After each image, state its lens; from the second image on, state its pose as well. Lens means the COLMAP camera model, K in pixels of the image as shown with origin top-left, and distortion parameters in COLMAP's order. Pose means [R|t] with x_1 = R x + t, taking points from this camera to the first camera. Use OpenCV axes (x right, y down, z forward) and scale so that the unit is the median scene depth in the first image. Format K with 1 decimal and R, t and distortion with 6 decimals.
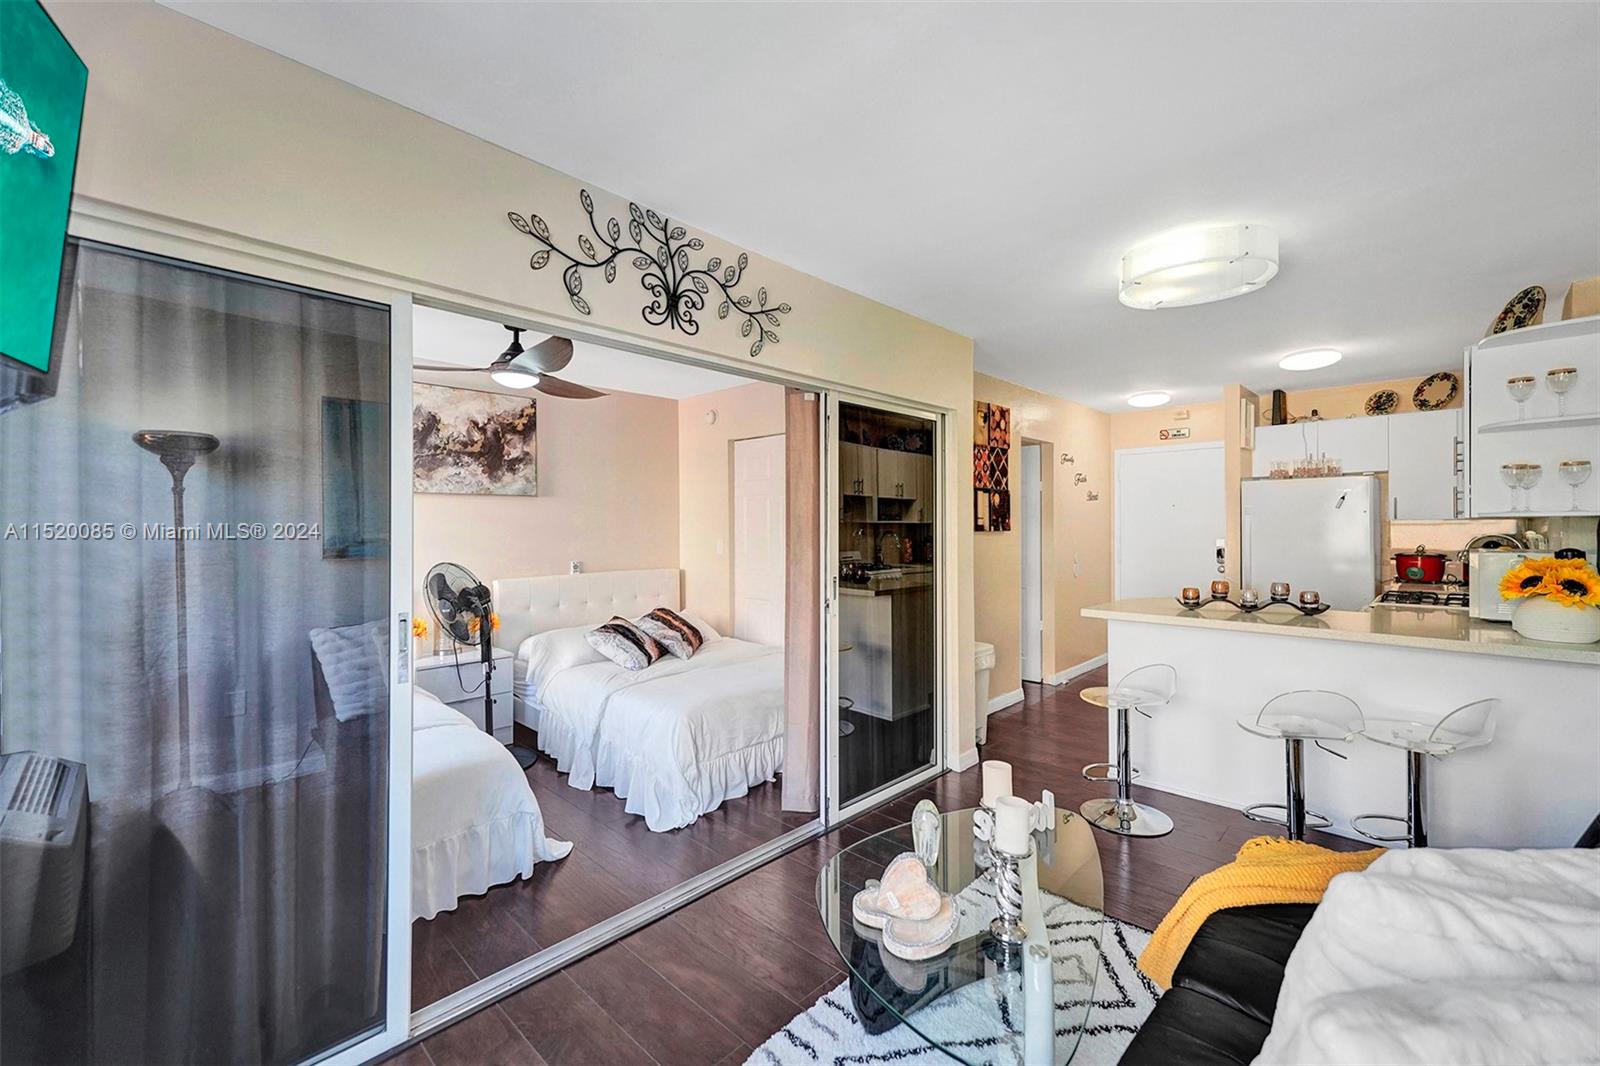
lens RADIAL K [[671.1, 0, 804.4], [0, 671.1, 535.7], [0, 0, 1]] dist [0.008686, 0.002642]
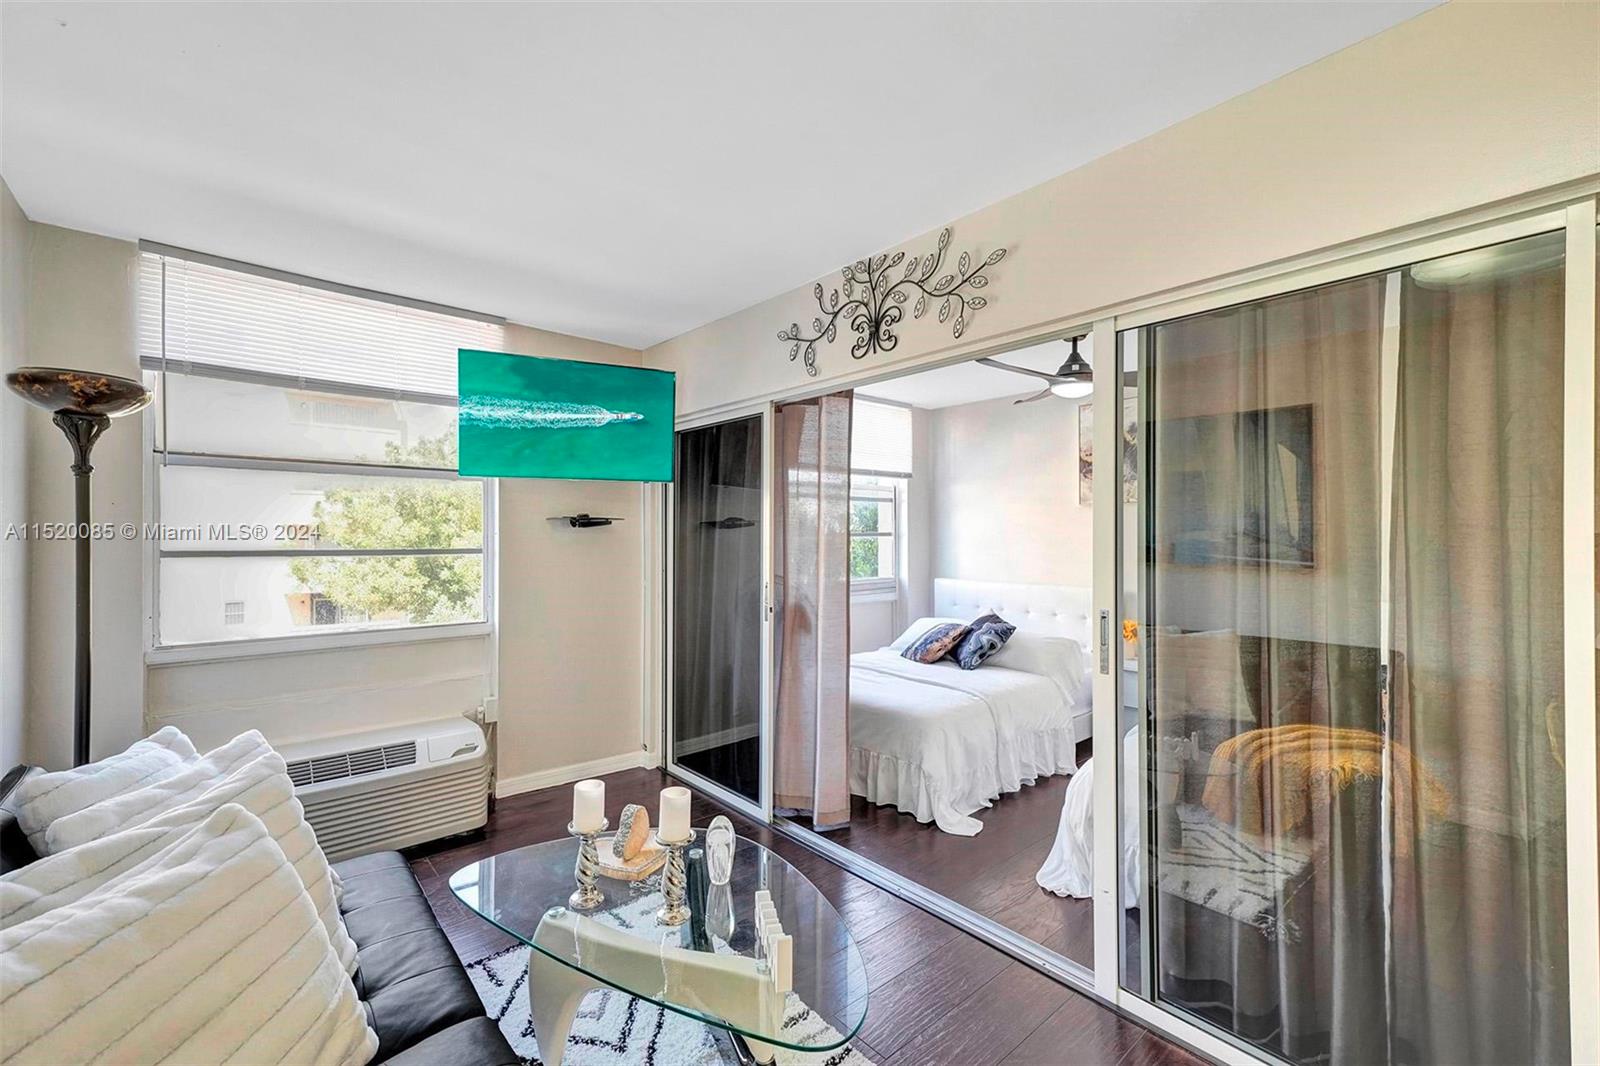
lens RADIAL K [[671.1, 0, 808.0], [0, 671.1, 543.8], [0, 0, 1]] dist [0.008686, 0.002642]
pose [[-0.076682, 0.009000, -0.997015, 0.626440], [-0.010065, 0.999901, 0.009800, -0.001683], [0.997005, 0.010787, -0.076584, 0.664569]]
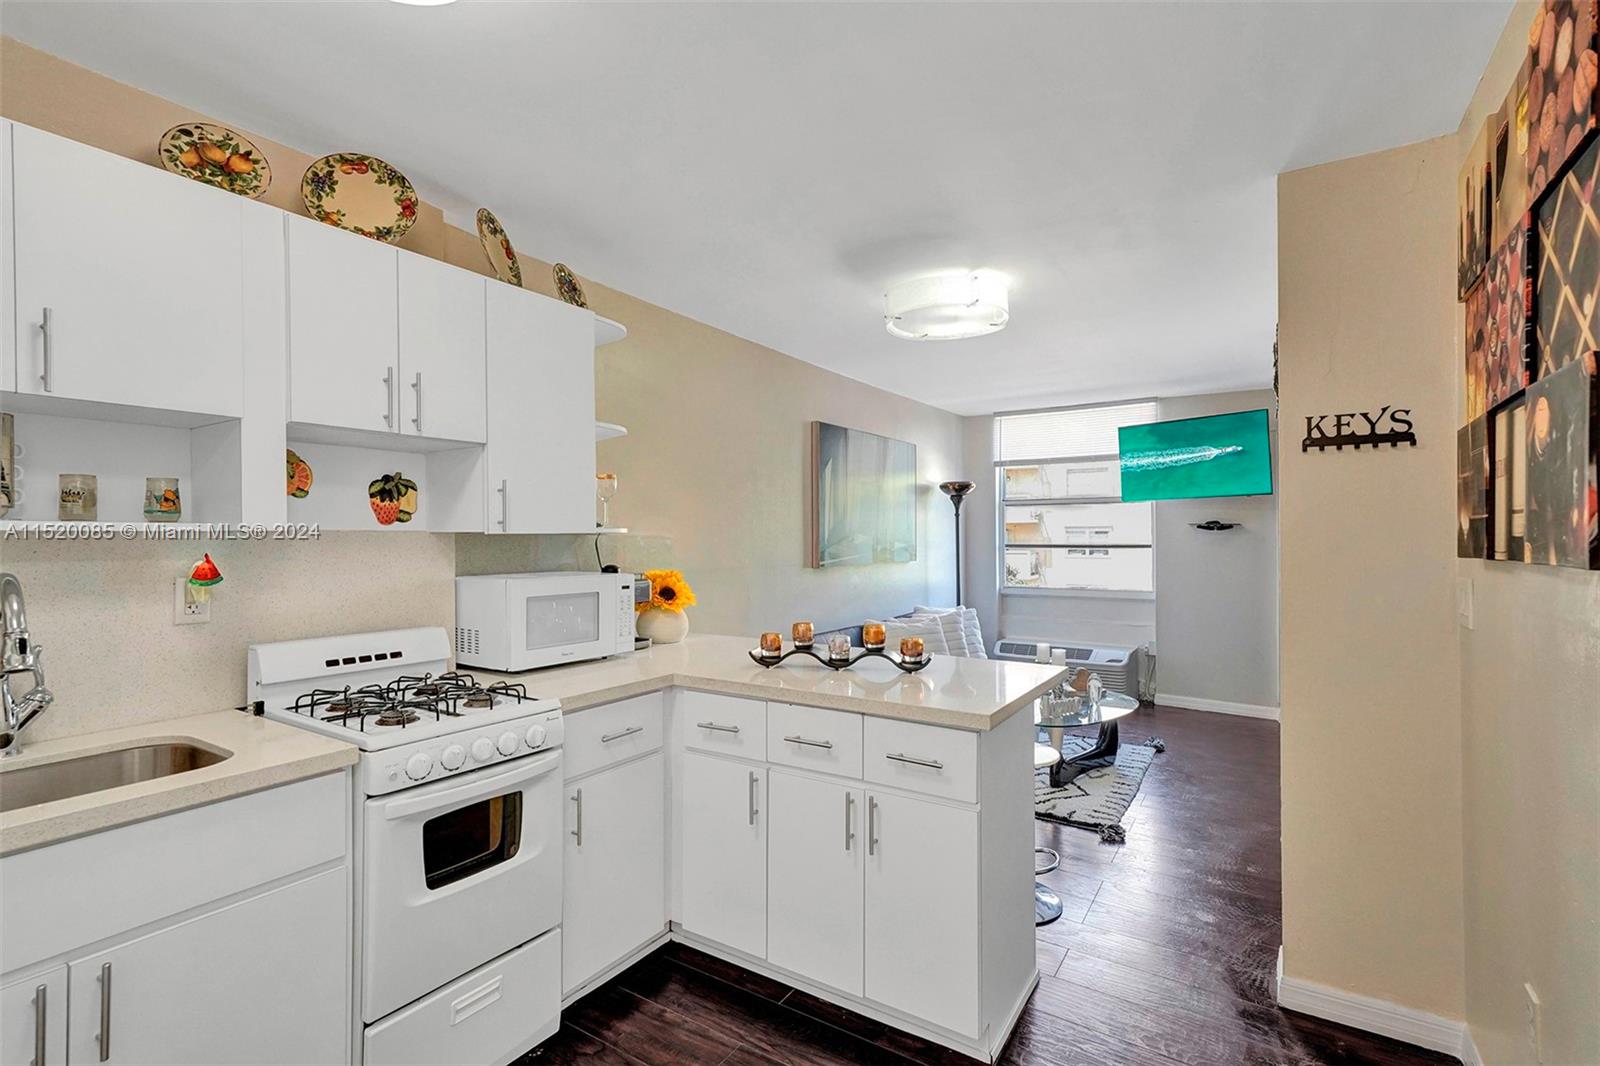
lens RADIAL K [[750.9, 0, 800.1], [0, 750.9, 530.2], [0, 0, 1]] dist [0.013896, -0.002795]
pose [[-0.979707, 0.007058, -0.200310, 0.825649], [0.006058, 0.999966, 0.005607, -0.030048], [0.200343, 0.004280, -0.979717, 1.699823]]
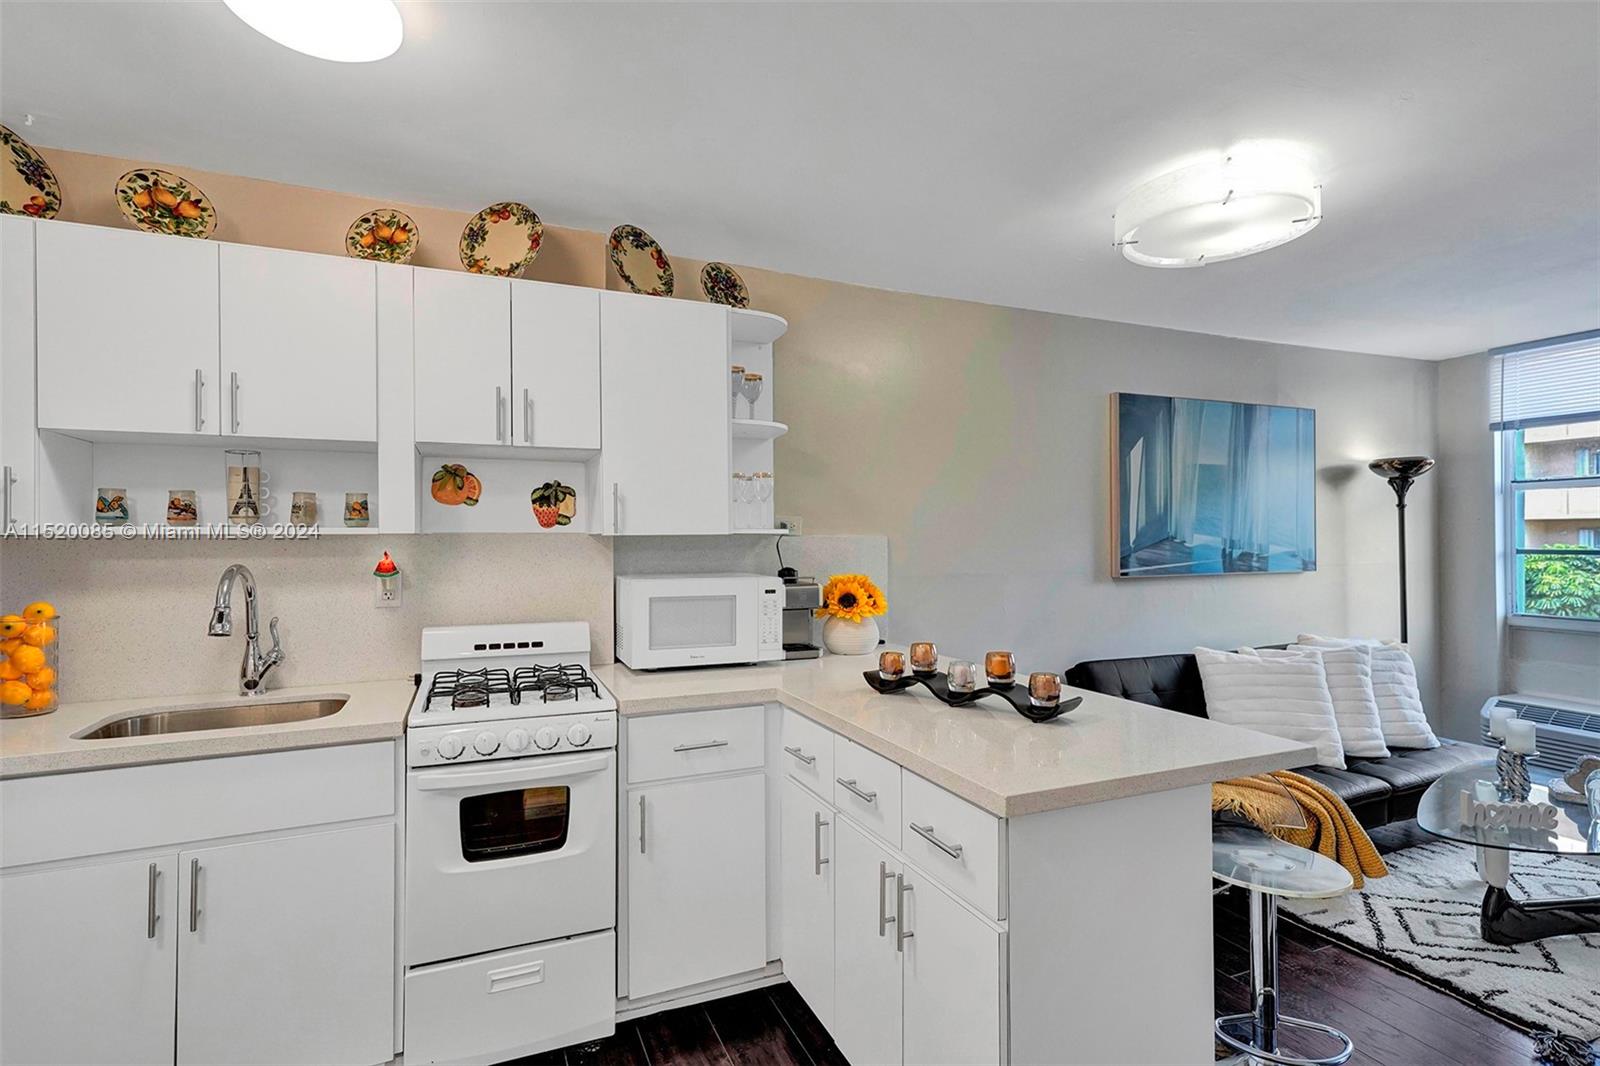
lens RADIAL K [[750.9, 0, 784.9], [0, 750.9, 540.7], [0, 0, 1]] dist [0.013896, -0.002795]
pose [[-0.919074, 0.010890, 0.393933, 0.538964], [0.015542, 0.999842, 0.008620, -0.023375], [-0.393777, 0.014045, -0.919099, 1.568501]]
